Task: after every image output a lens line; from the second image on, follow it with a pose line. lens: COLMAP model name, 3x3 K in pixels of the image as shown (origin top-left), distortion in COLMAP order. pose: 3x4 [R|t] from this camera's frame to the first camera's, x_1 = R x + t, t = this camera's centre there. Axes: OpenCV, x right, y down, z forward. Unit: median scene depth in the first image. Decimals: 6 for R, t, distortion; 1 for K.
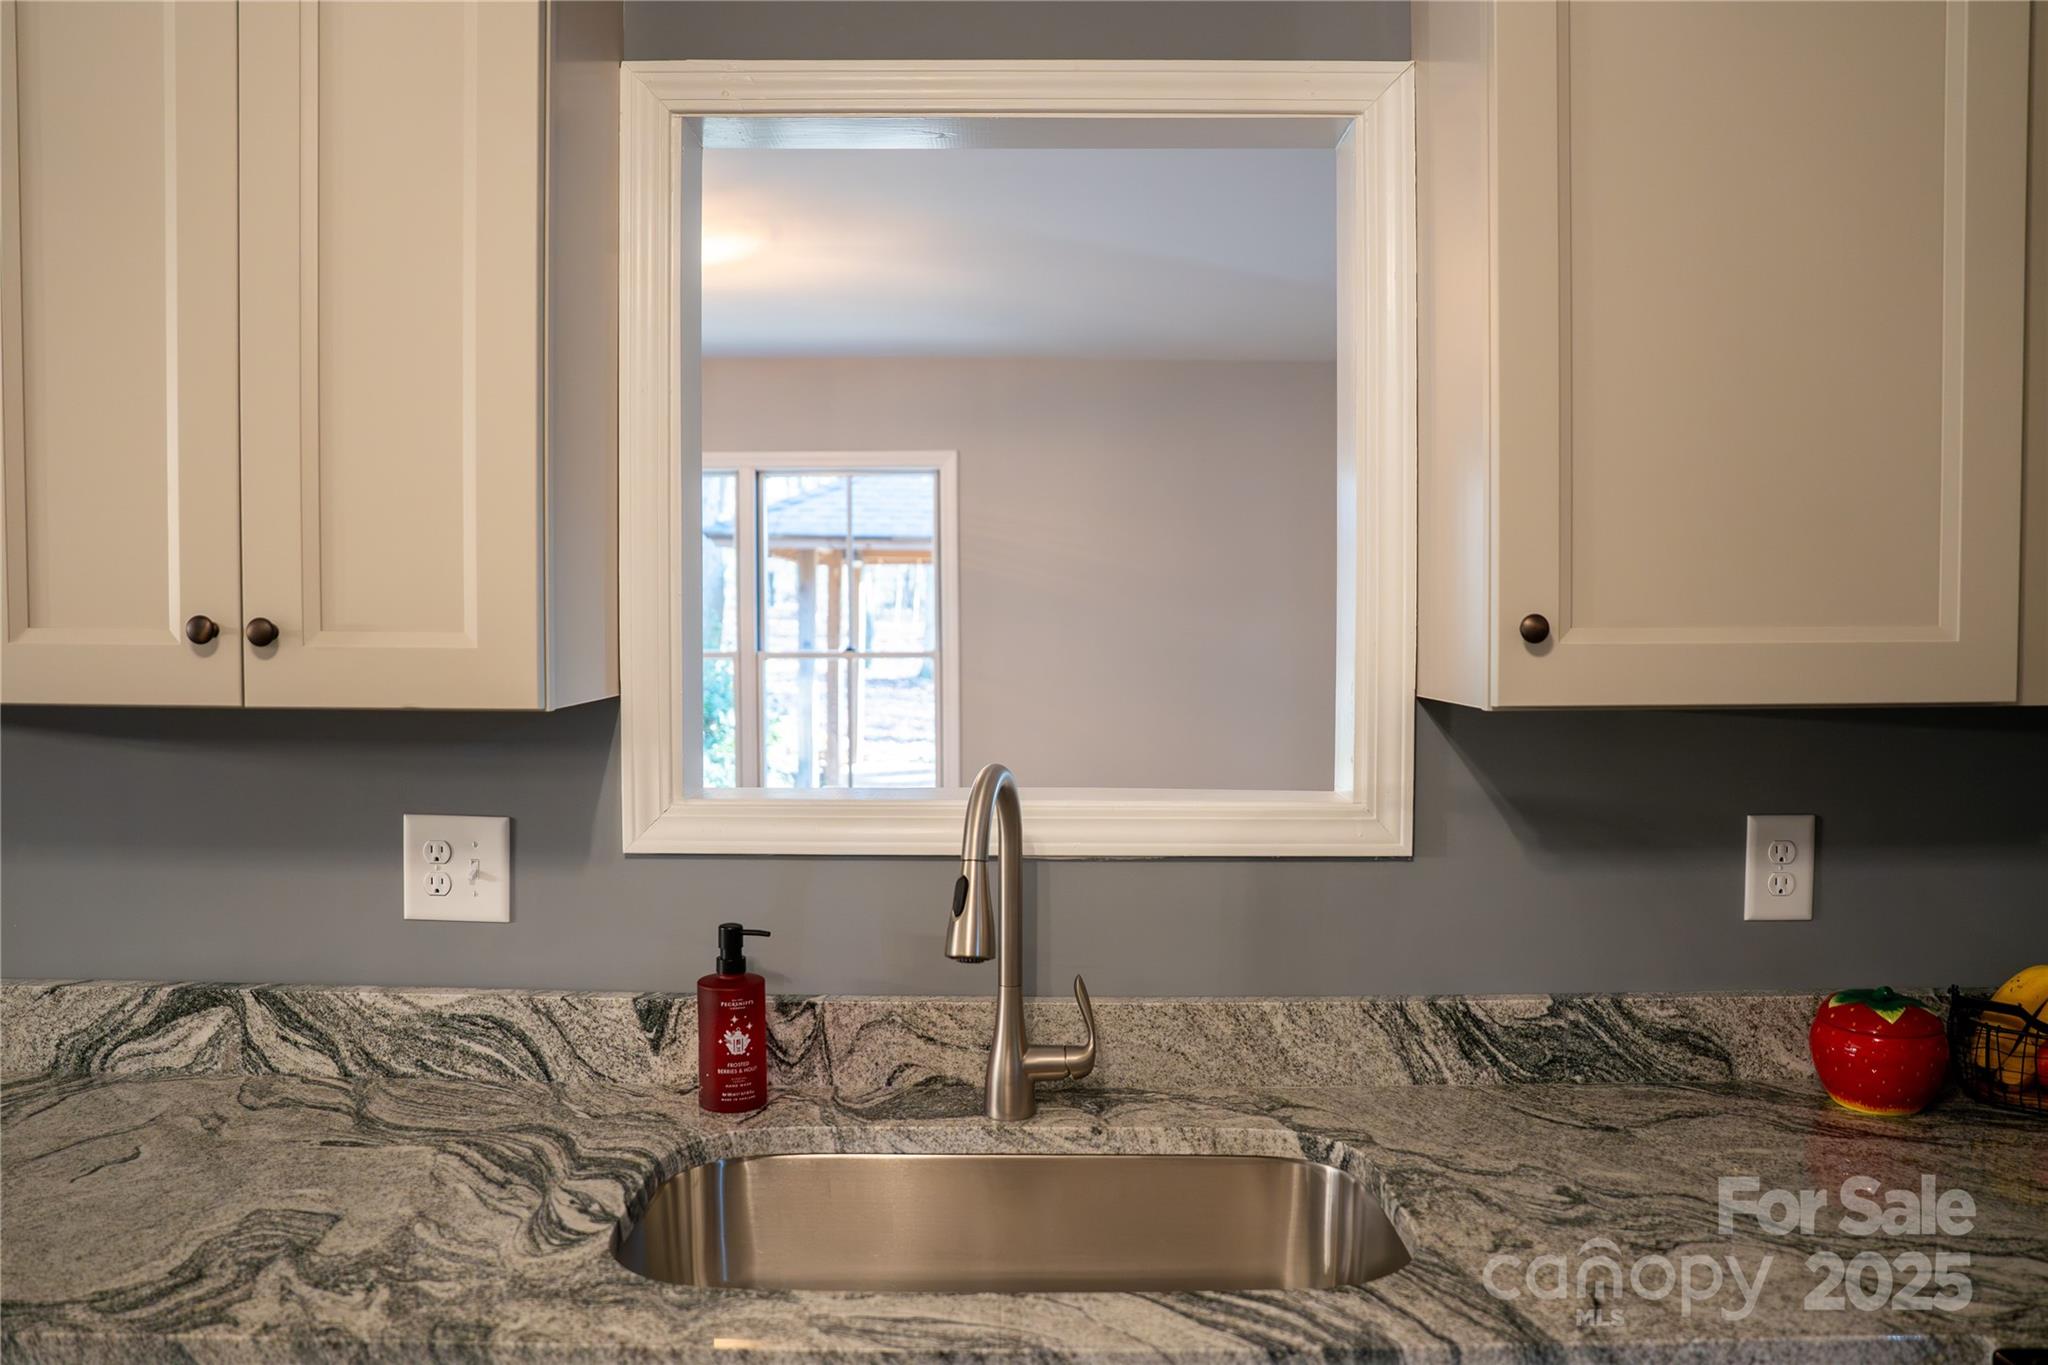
lens RADIAL K [[1508.0, 0, 989.3], [0, 1508.0, 681.3], [0, 0, 1]] dist [-0.126652, 0.106382]
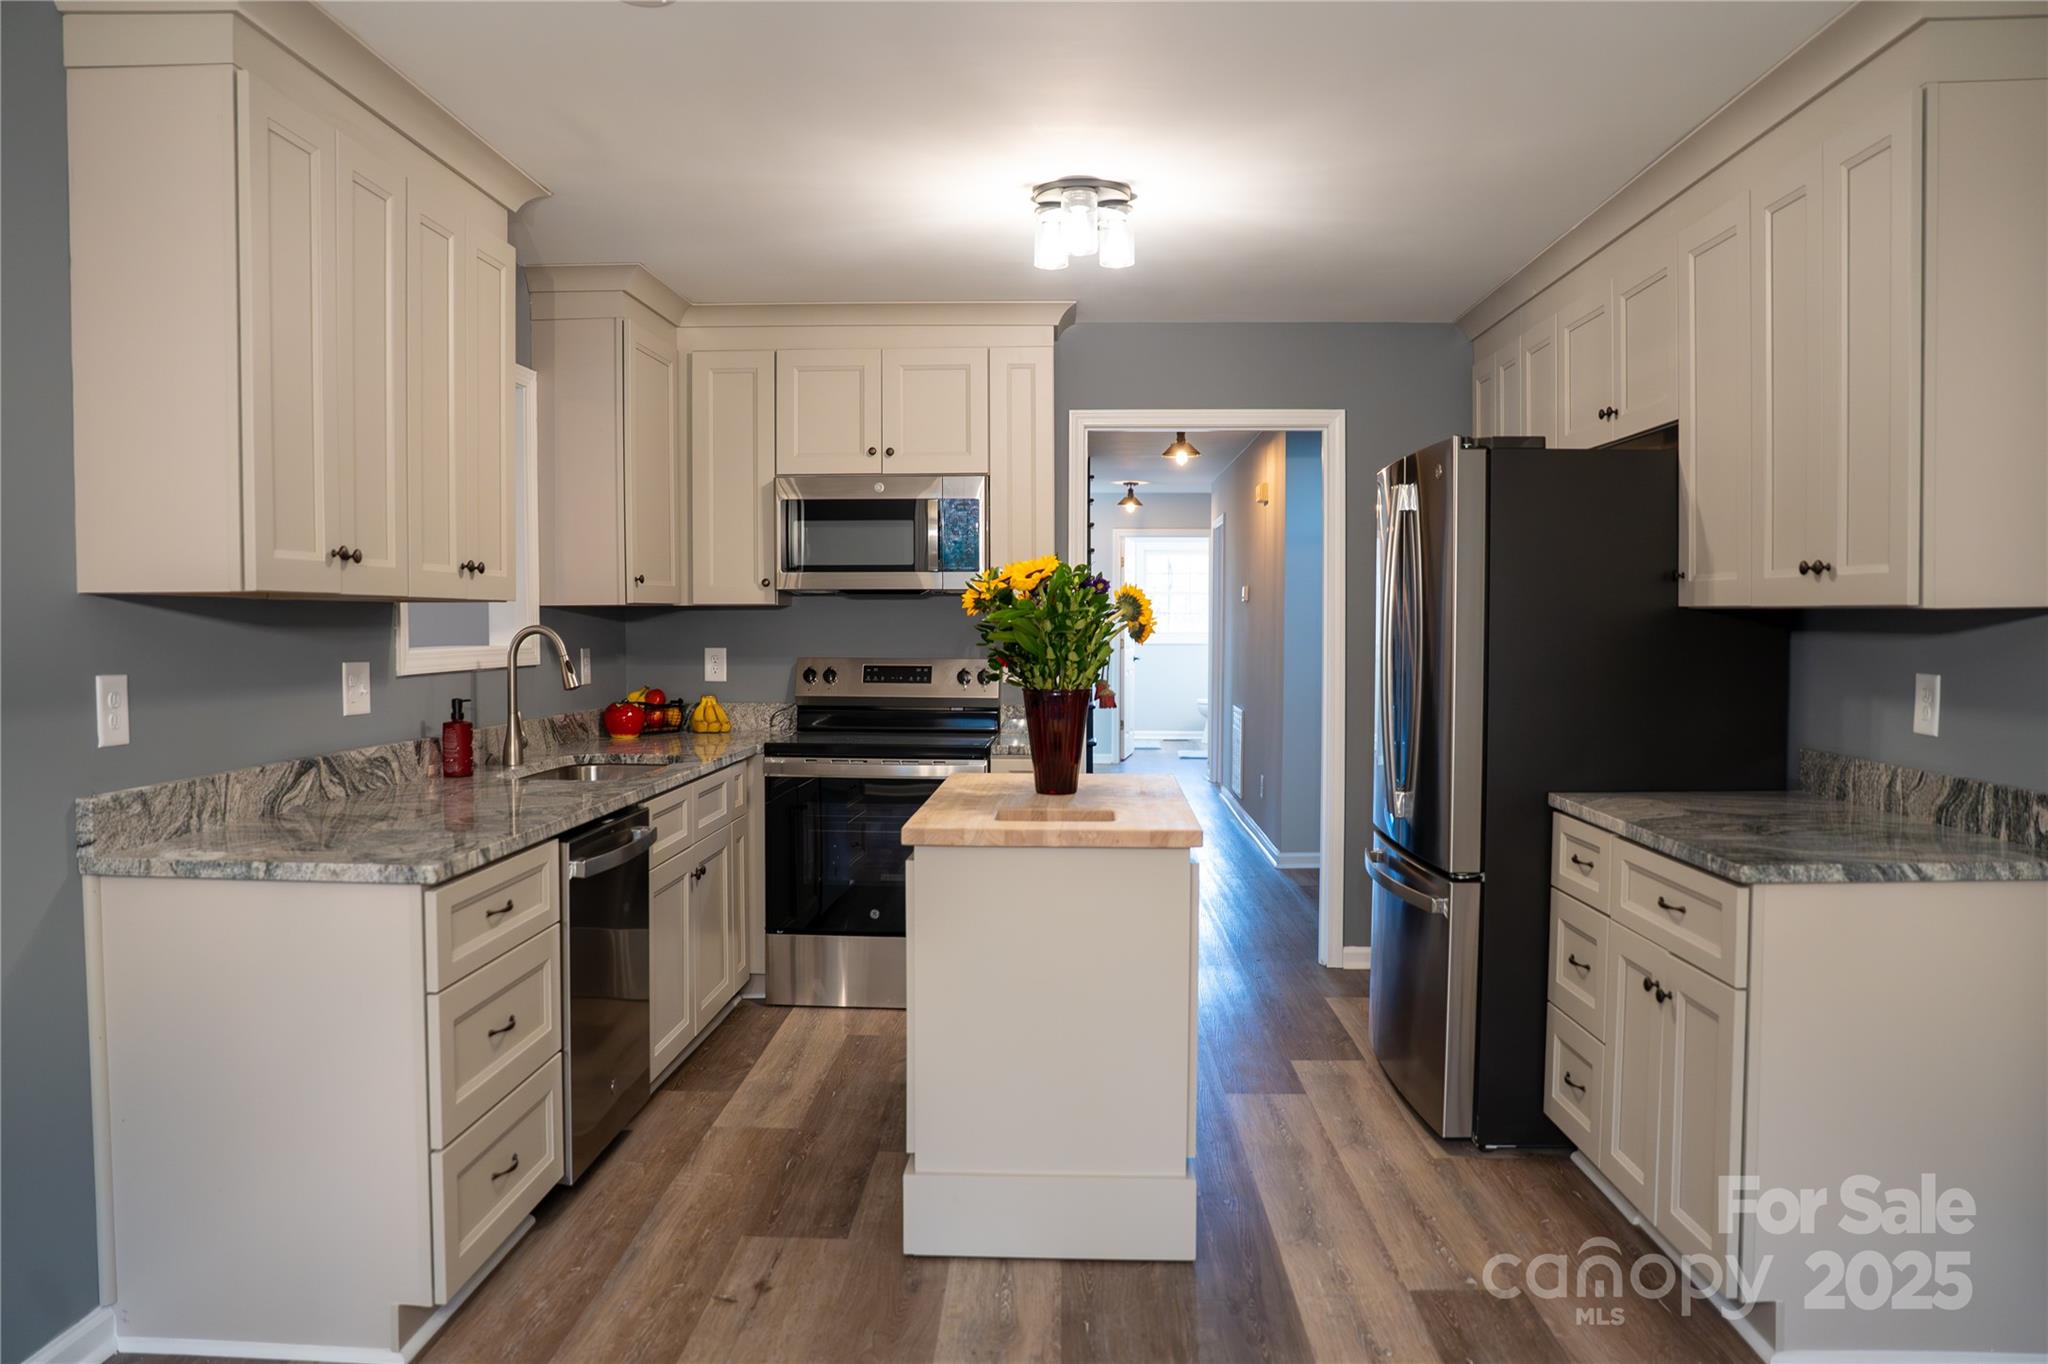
lens RADIAL K [[1439.2, 0, 1003.0], [0, 1439.2, 676.8], [0, 0, 1]] dist [-0.133075, 0.103738]
pose [[0.058561, -0.044950, 0.997271, -2.256736], [0.051246, 0.997804, 0.041965, 0.075579], [-0.996968, 0.048649, 0.060736, 0.003694]]
